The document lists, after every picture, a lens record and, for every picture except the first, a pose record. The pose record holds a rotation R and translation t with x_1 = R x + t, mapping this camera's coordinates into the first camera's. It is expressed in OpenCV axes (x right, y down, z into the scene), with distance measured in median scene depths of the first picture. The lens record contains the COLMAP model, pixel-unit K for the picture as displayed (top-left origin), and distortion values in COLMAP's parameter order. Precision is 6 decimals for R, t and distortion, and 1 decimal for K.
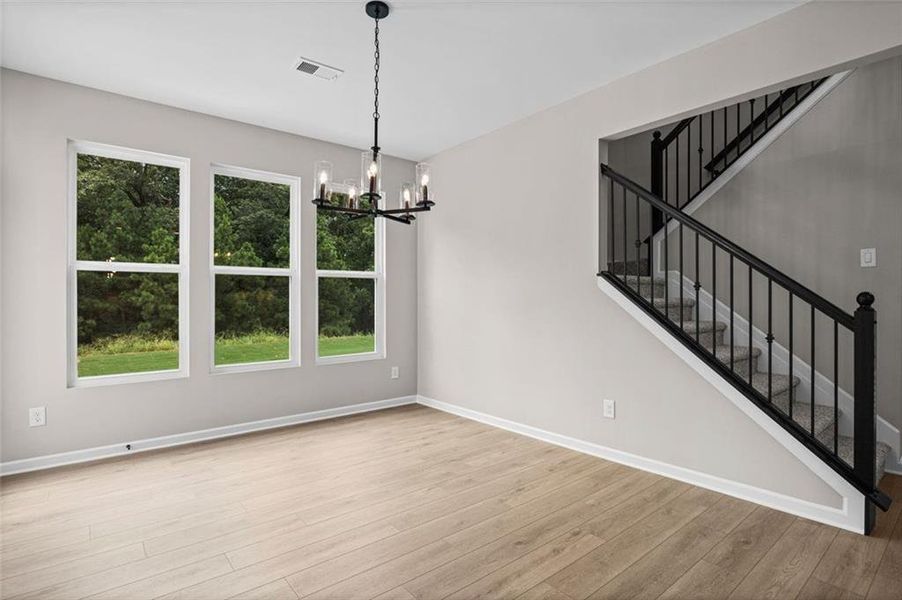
lens RADIAL K [[462.8, 0, 454.5], [0, 462.8, 299.8], [0, 0, 1]] dist [-0.016597, -0.000258]
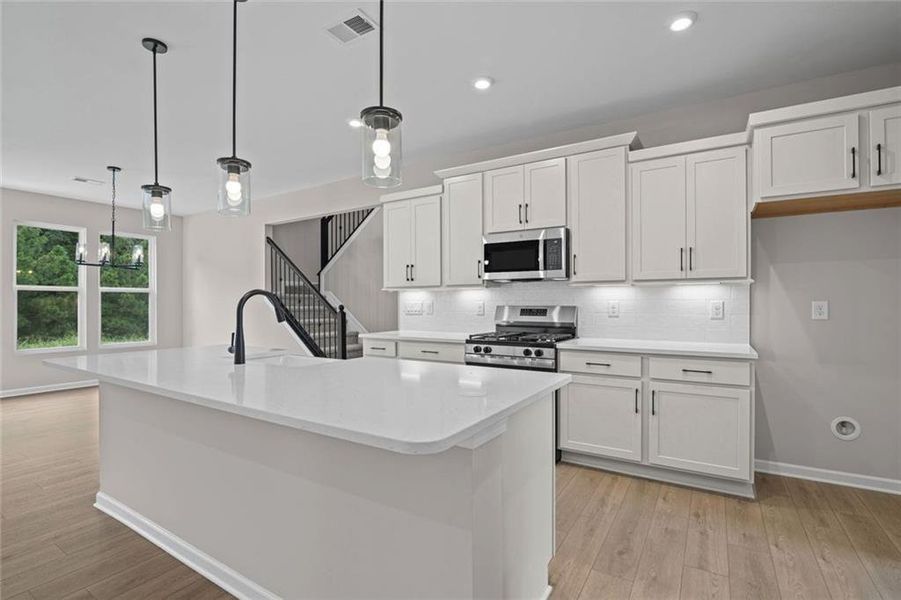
lens RADIAL K [[424.2, 0, 448.3], [0, 424.2, 303.2], [0, 0, 1]] dist [-0.016355, 0.000070]
pose [[0.948257, 0.001517, 0.317500, 0.471165], [-0.000575, 0.999995, -0.003059, -0.011872], [-0.317503, 0.002718, 0.948253, -0.908978]]
